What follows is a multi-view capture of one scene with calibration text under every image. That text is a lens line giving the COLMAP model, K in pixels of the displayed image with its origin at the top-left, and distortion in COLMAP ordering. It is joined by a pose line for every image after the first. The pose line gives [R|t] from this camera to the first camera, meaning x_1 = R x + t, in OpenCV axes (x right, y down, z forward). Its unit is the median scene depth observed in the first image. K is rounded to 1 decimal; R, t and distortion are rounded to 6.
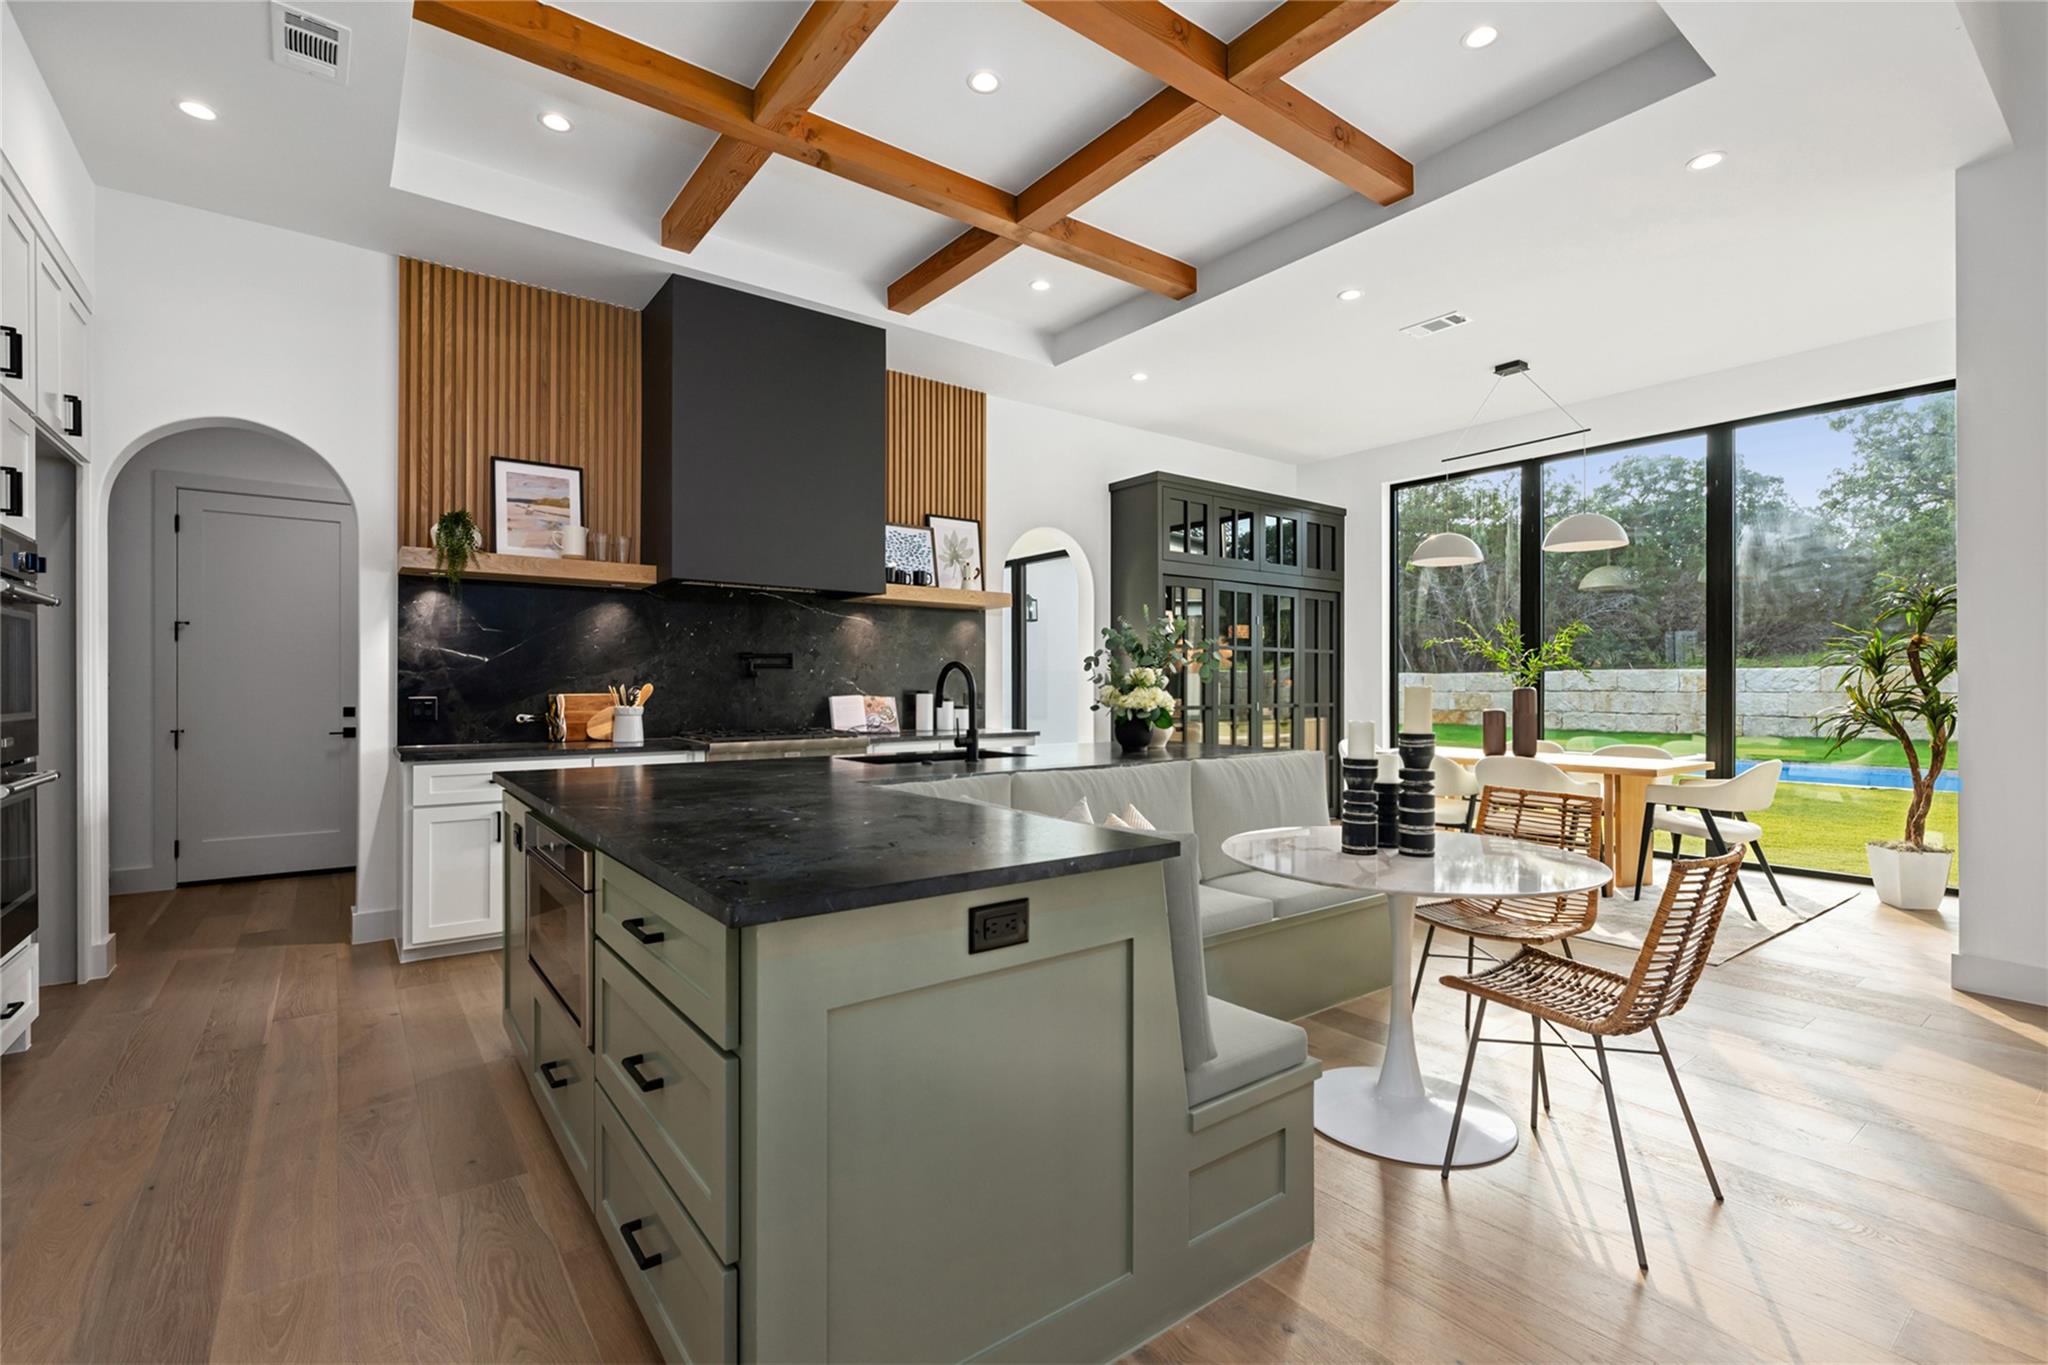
lens RADIAL K [[928.1, 0, 1029.4], [0, 928.1, 683.4], [0, 0, 1]] dist [0.005288, -0.002011]
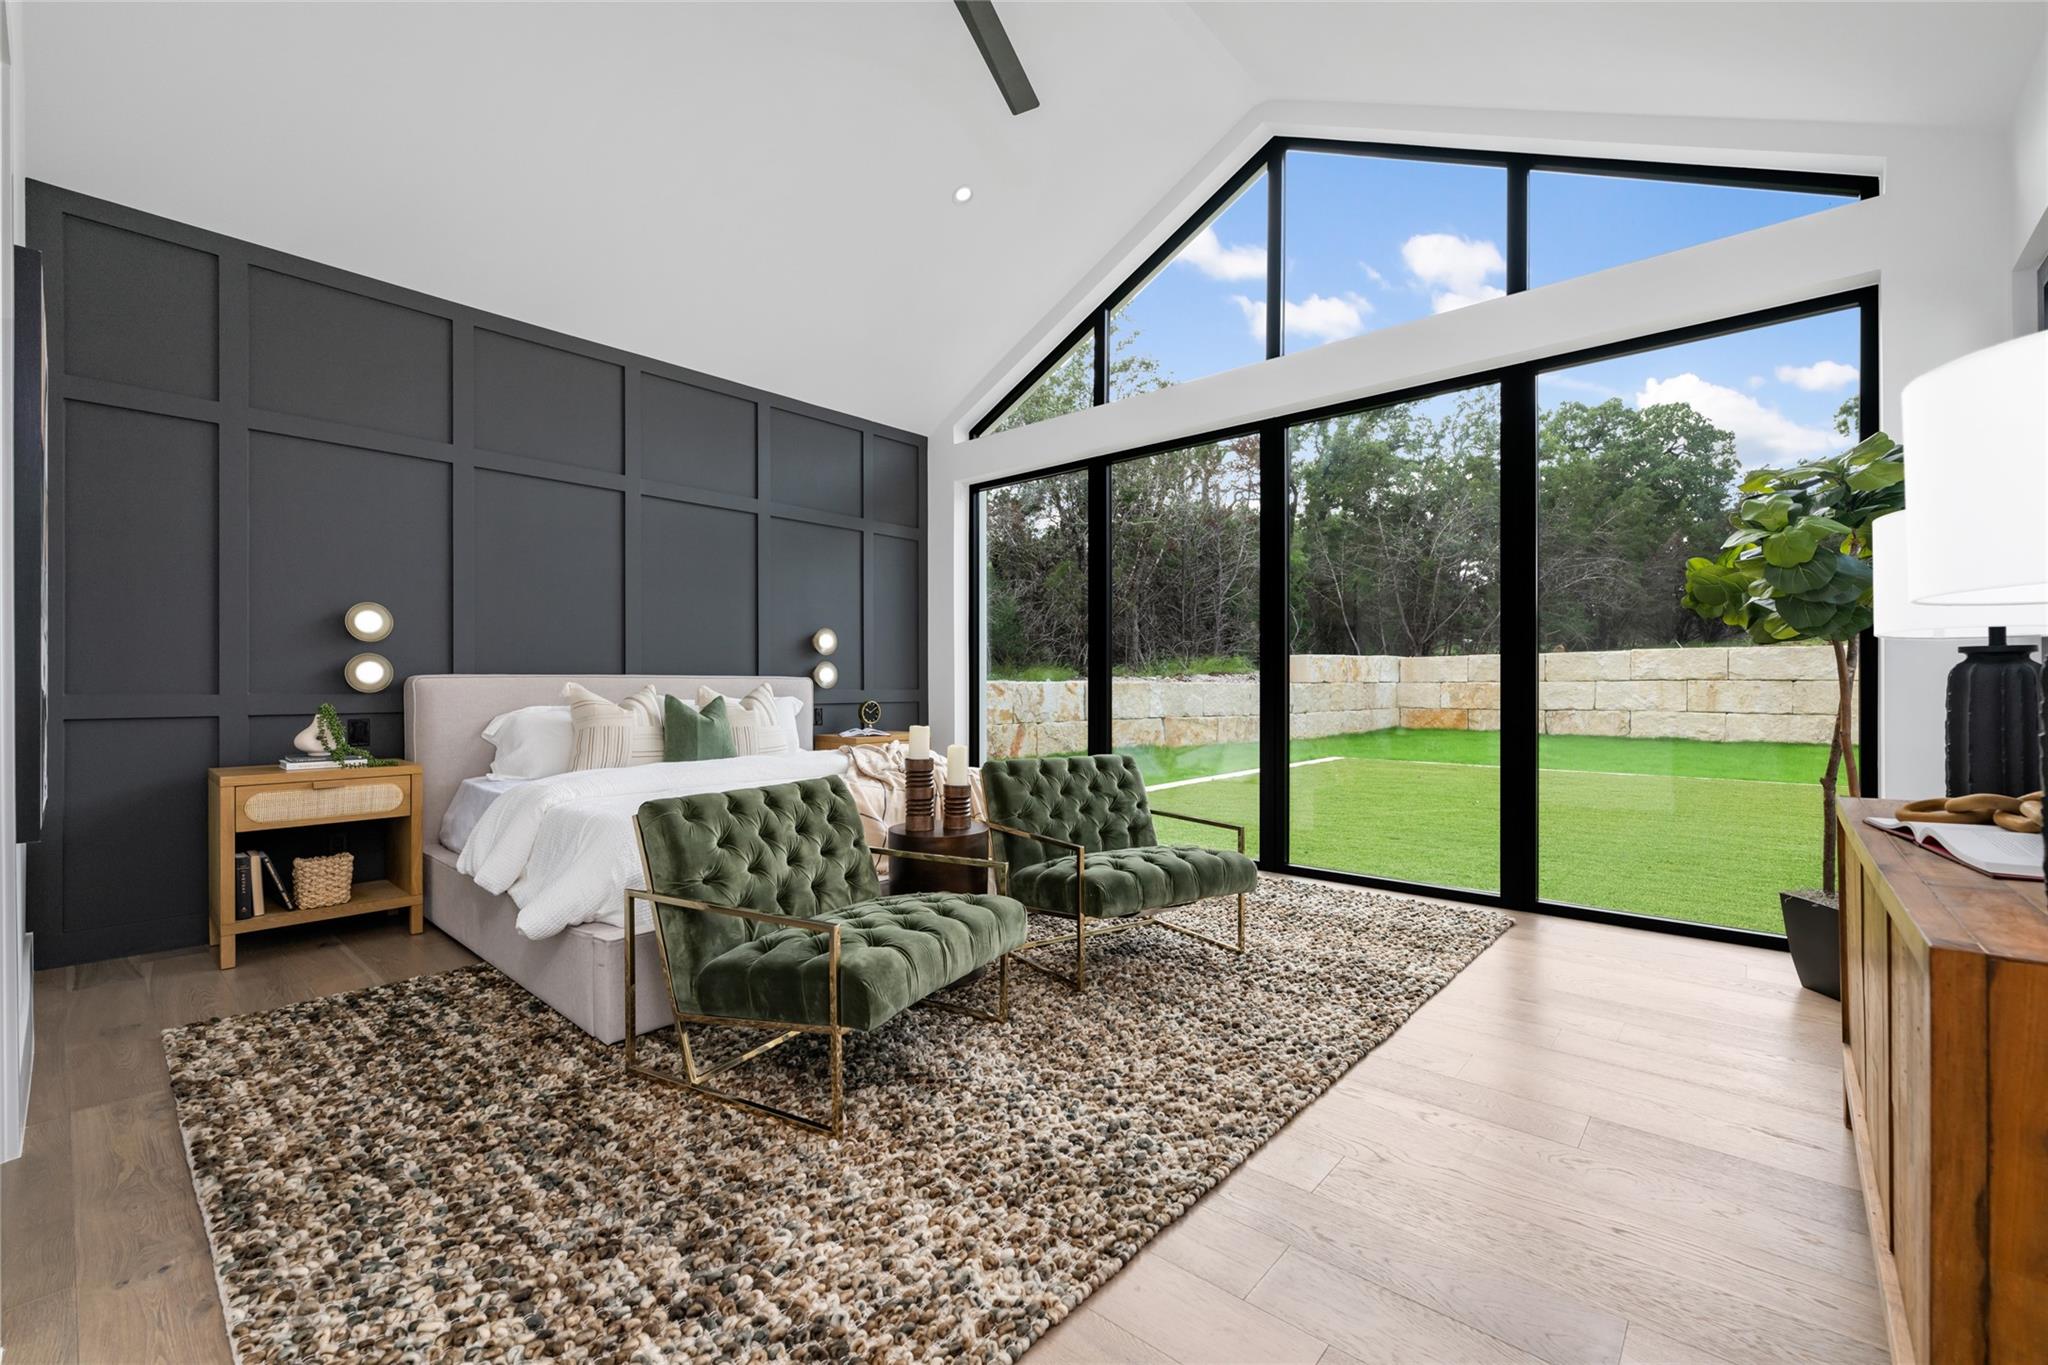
lens RADIAL K [[860.4, 0, 1045.0], [0, 860.4, 681.5], [0, 0, 1]] dist [0.000254, -0.001025]
pose [[0.977762, -0.005060, 0.209654, 0.139530], [0.003613, 0.999967, 0.007282, 0.016008], [-0.209684, -0.006363, 0.977748, 2.364457]]
